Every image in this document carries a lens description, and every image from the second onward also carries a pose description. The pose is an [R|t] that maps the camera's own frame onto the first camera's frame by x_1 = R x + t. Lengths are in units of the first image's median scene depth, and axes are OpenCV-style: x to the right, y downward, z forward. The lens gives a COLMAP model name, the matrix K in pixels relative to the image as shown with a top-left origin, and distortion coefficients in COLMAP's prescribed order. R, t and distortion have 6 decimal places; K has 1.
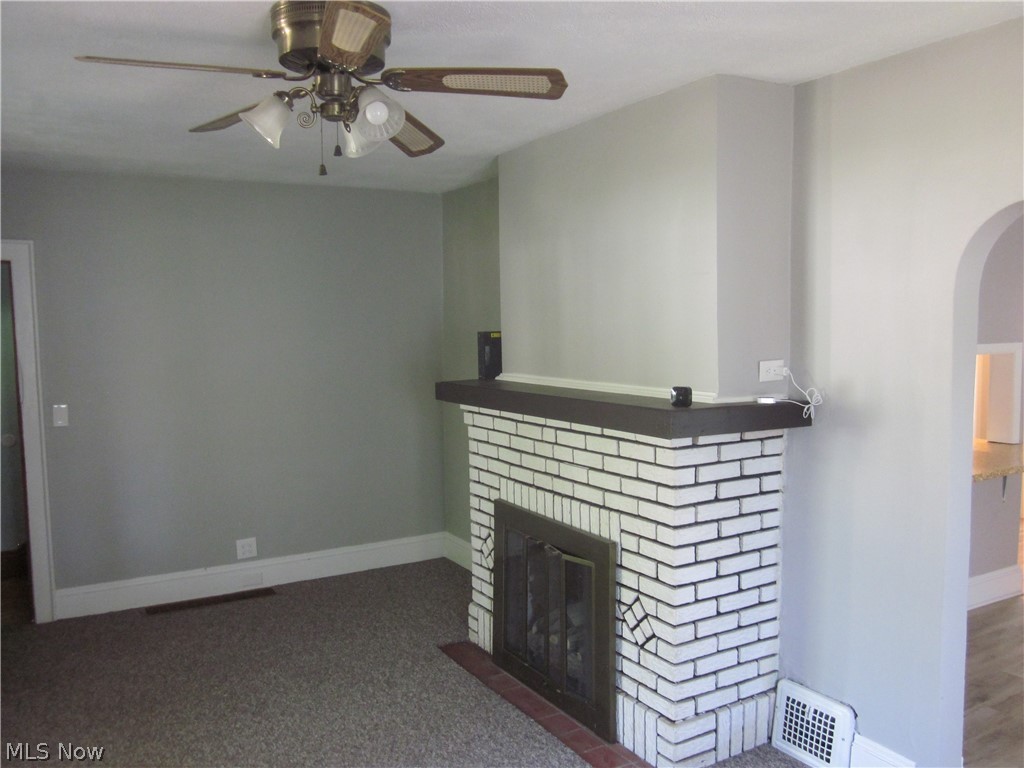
lens RADIAL K [[852.0, 0, 512.0], [0, 852.0, 384.0], [0, 0, 1]] dist [-0.047270, 0.017491]
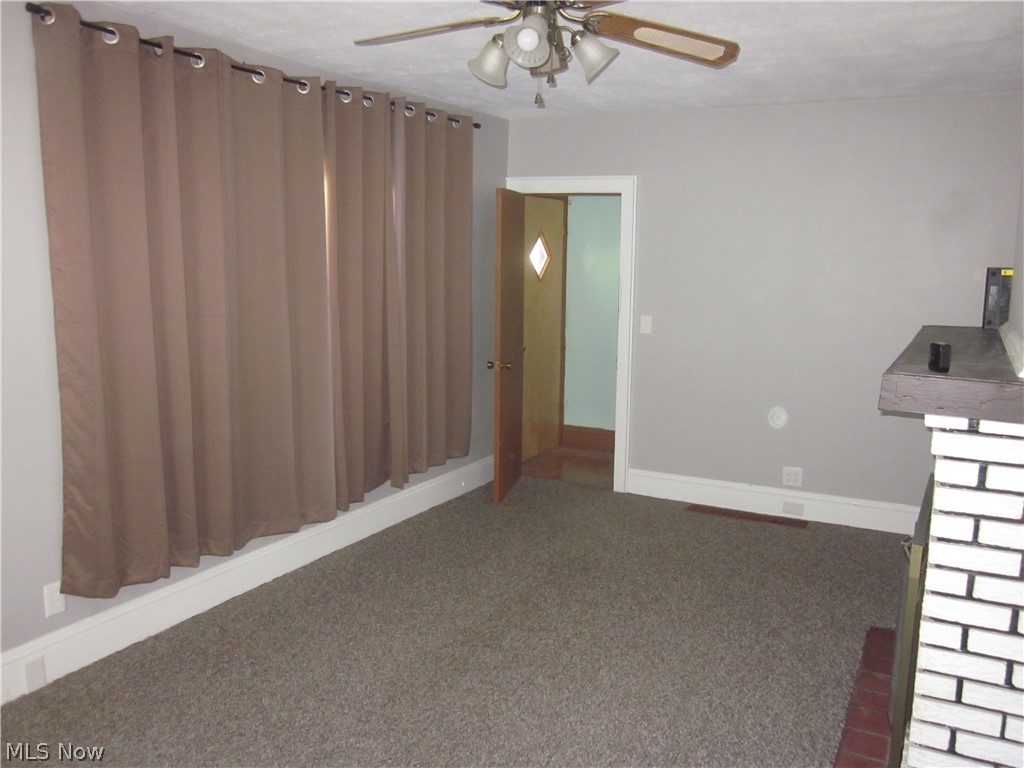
lens RADIAL K [[846.5, 0, 512.0], [0, 846.5, 384.0], [0, 0, 1]] dist [-0.036564, -0.006777]
pose [[0.533003, 0.153195, -0.832129, 0.517032], [-0.089456, 0.988164, 0.124621, -0.015202], [0.841371, 0.008016, 0.540398, 0.282208]]
